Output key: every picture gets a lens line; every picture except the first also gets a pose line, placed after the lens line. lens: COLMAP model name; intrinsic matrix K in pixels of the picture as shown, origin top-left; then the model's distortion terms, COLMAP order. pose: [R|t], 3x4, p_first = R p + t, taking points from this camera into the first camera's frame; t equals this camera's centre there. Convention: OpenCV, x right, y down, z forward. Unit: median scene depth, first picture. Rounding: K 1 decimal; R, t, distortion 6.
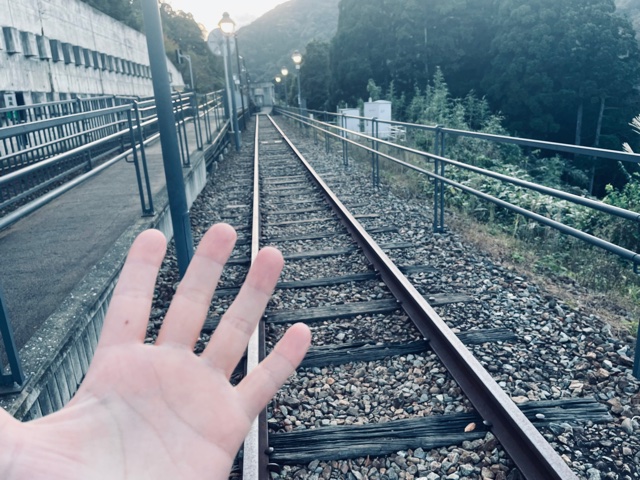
lens RADIAL K [[510.3, 0, 320.0], [0, 510.3, 240.0], [0, 0, 1]] dist [0.027644, -0.009613]
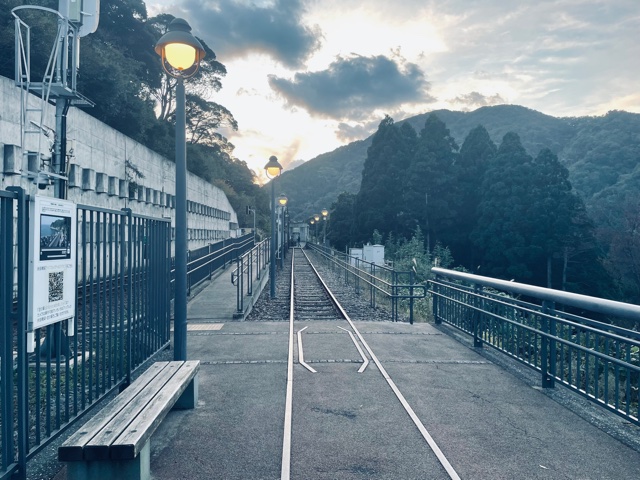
lens RADIAL K [[510.3, 0, 320.0], [0, 510.3, 240.0], [0, 0, 1]] dist [0.027644, -0.009613]
pose [[0.995904, 0.062190, -0.065627, 0.028328], [-0.076993, 0.963875, -0.254986, 0.060875], [0.047399, 0.258994, 0.964715, -0.257460]]
